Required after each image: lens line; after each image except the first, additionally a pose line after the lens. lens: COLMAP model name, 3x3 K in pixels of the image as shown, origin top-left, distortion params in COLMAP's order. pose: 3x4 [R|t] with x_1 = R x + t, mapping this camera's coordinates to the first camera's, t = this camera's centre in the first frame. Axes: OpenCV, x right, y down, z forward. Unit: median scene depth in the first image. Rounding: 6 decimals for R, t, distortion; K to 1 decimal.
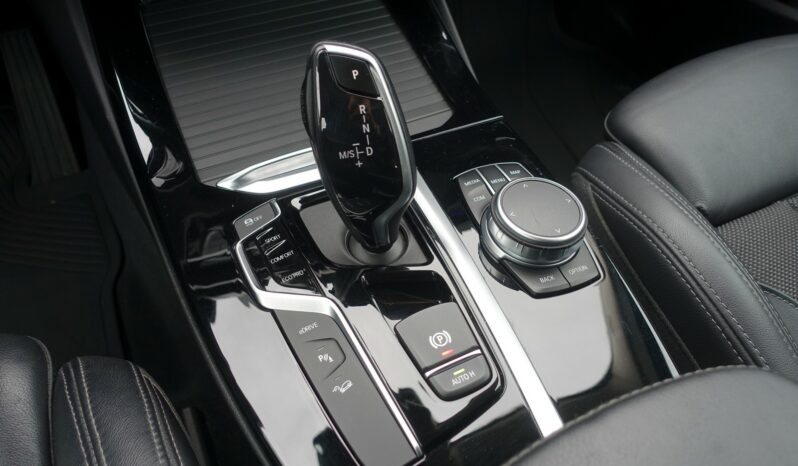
lens RADIAL K [[546.4, 0, 399.6], [0, 546.4, 235.6], [0, 0, 1]] dist [-0.015409, 0.011653]
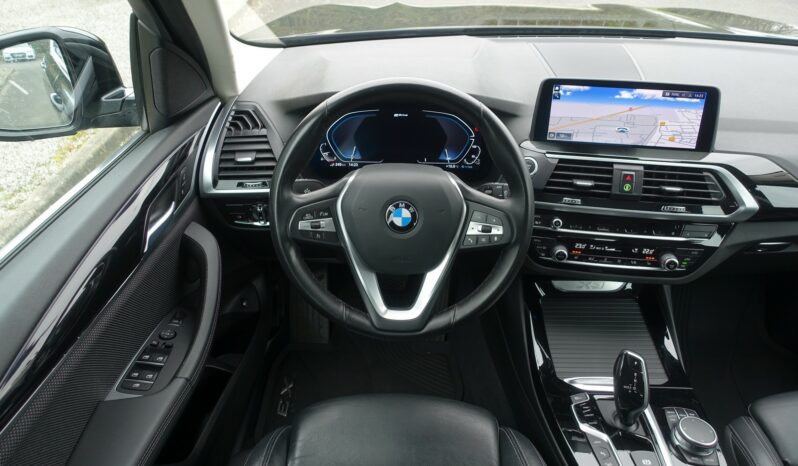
lens RADIAL K [[546.4, 0, 394.8], [0, 546.4, 235.6], [0, 0, 1]] dist [-0.015409, 0.011653]
pose [[0.894516, 0.210402, -0.394425, -0.192224], [-0.331684, 0.903915, -0.270042, 0.275489], [0.299710, 0.372382, 0.878354, -1.944919]]
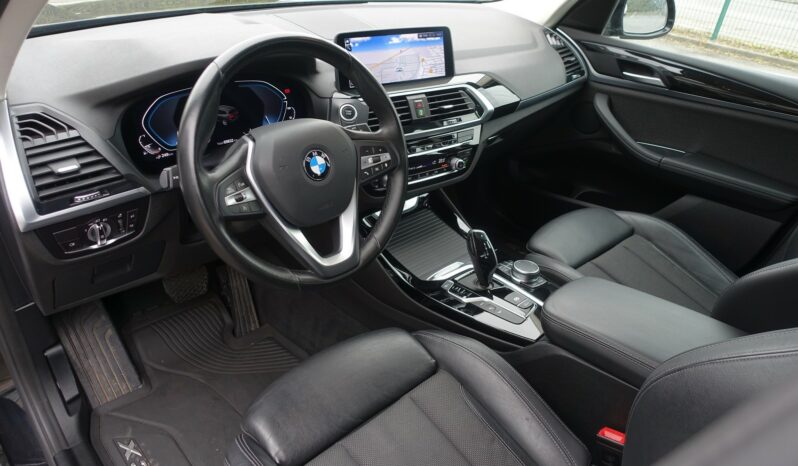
lens RADIAL K [[546.4, 0, 401.2], [0, 546.4, 235.9], [0, 0, 1]] dist [-0.015409, 0.011653]
pose [[0.952522, -0.138649, 0.271067, -1.411071], [0.224915, 0.920502, -0.319515, 0.698508], [-0.205217, 0.365312, 0.907983, -2.073882]]
